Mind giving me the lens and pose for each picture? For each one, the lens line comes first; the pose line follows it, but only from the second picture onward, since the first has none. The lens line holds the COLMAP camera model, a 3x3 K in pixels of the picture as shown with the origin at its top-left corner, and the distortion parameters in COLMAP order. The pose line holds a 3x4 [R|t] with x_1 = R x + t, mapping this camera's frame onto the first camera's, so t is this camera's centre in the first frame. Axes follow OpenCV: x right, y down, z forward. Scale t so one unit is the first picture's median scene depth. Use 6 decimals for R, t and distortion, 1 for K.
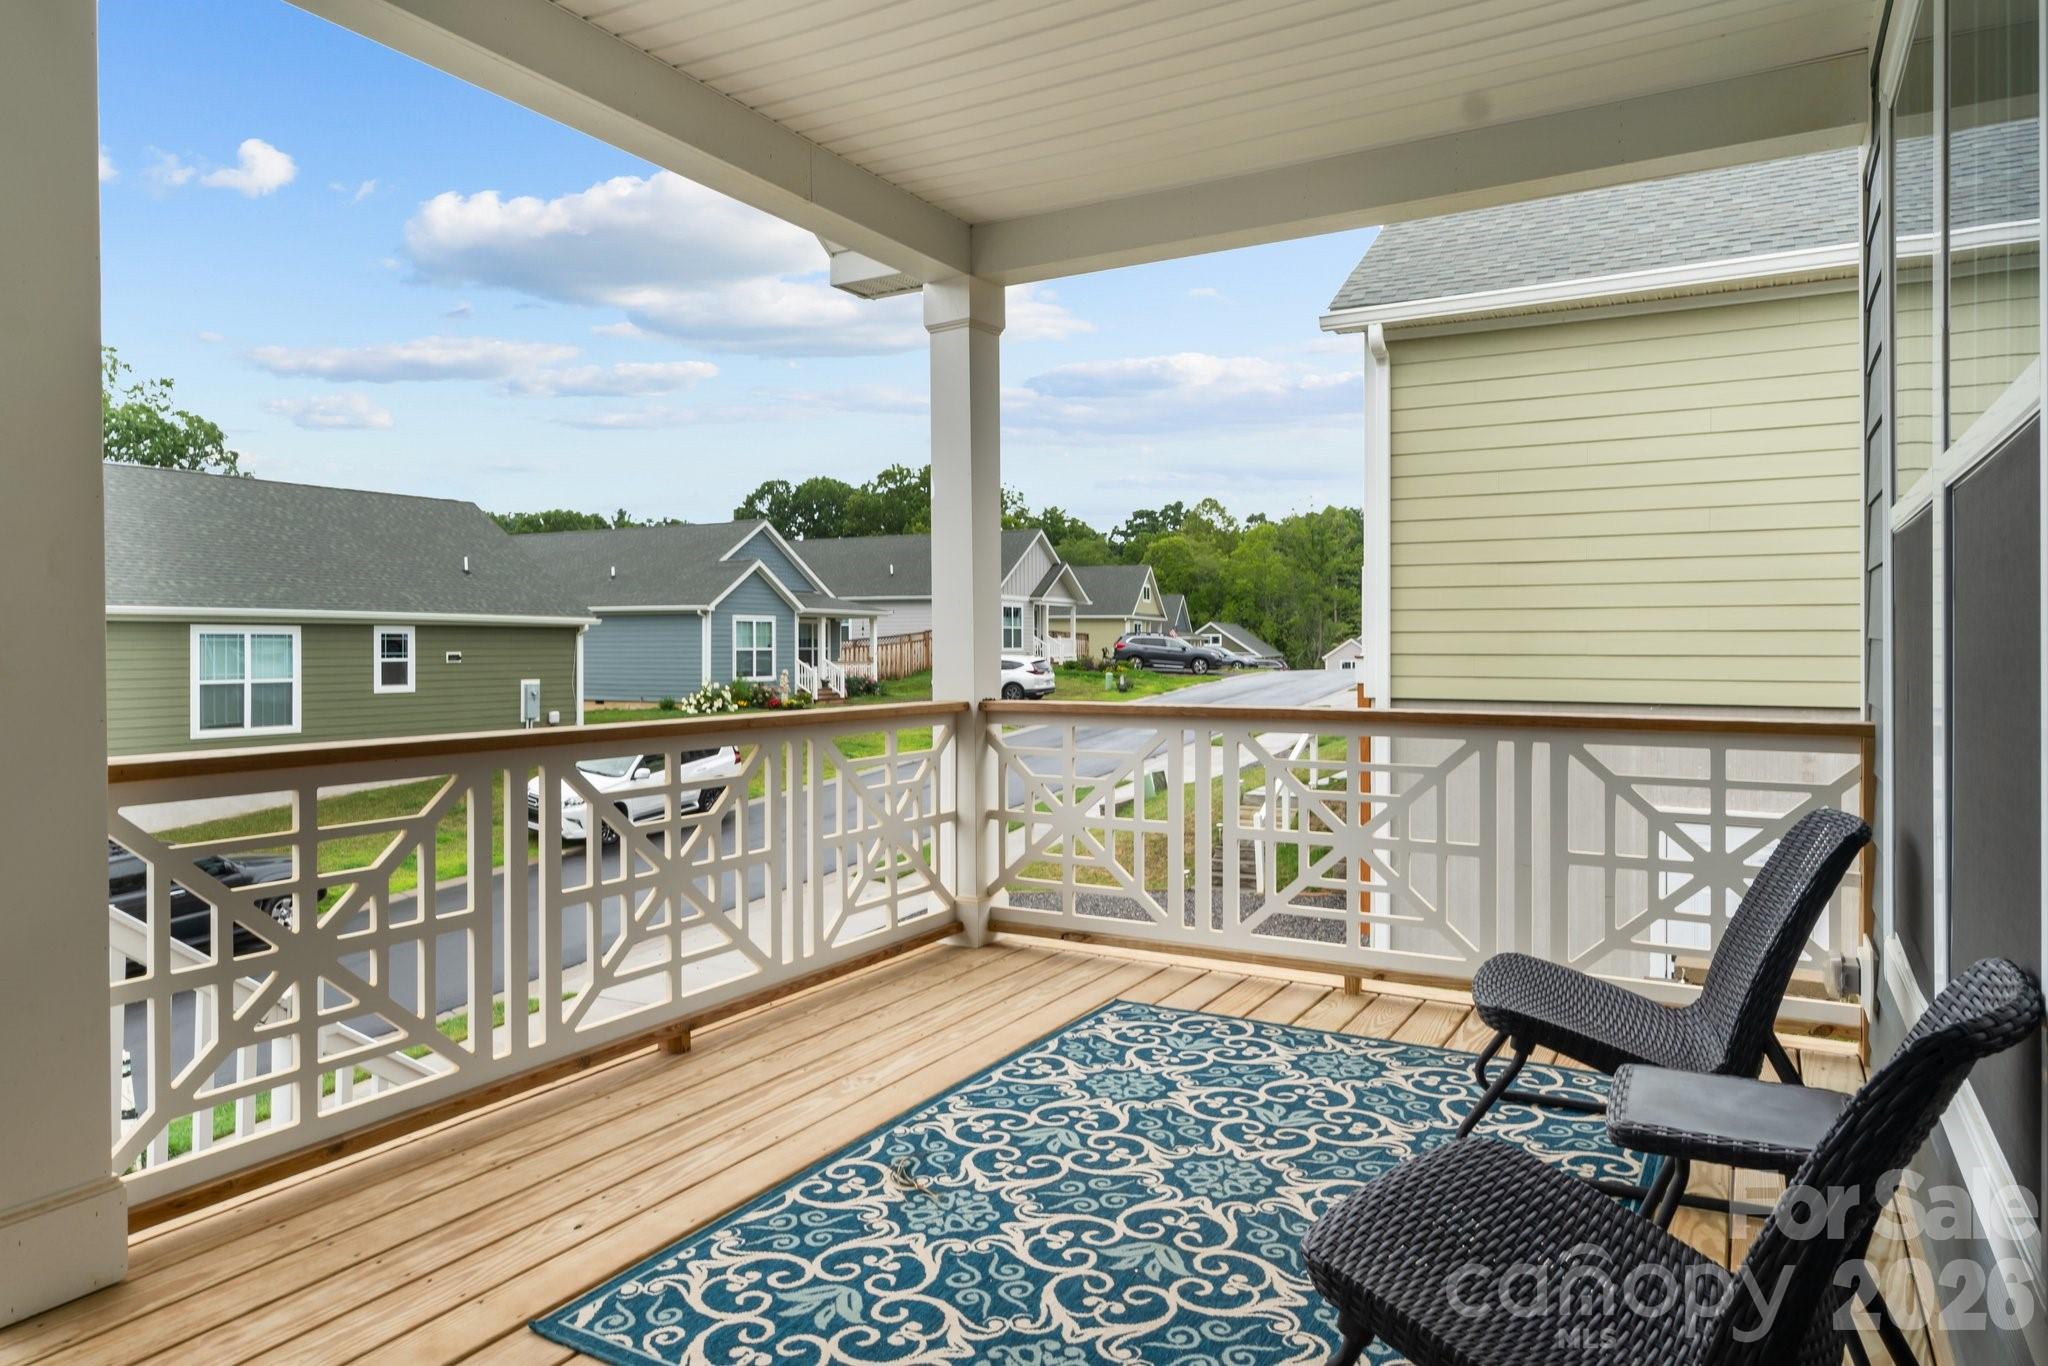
lens RADIAL K [[1294.3, 0, 1030.0], [0, 1294.3, 665.3], [0, 0, 1]] dist [0.002056, 0.007281]
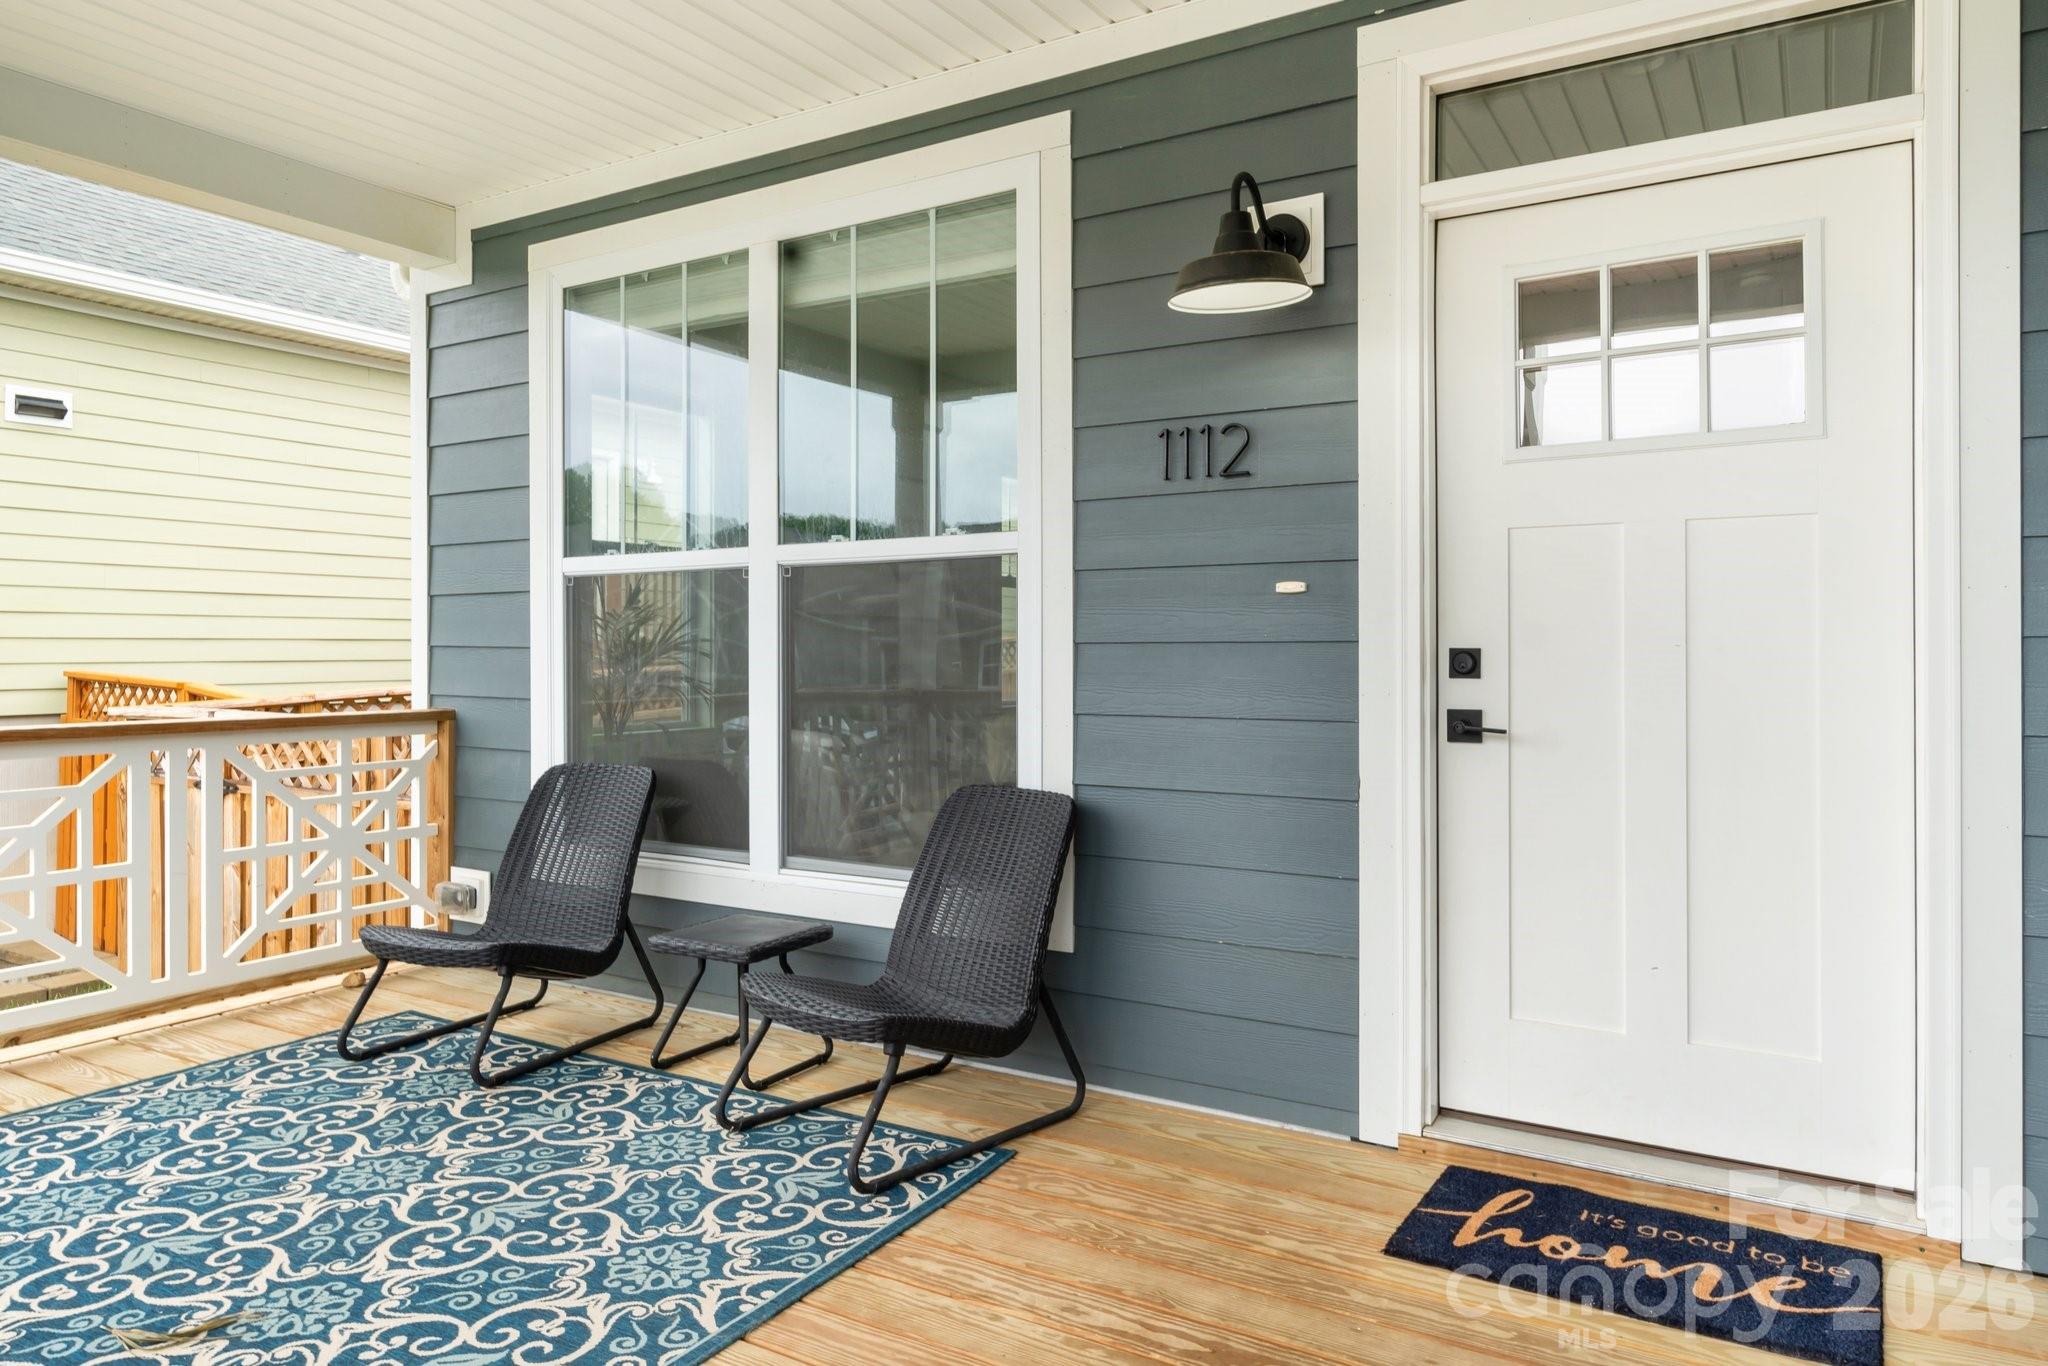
lens RADIAL K [[1294.3, 0, 1032.0], [0, 1294.3, 671.6], [0, 0, 1]] dist [0.002056, 0.007281]
pose [[0.031826, -0.017333, 0.999343, -0.798416], [0.021638, 0.999627, 0.016649, -0.003675], [-0.999259, 0.021093, 0.032190, 0.424878]]
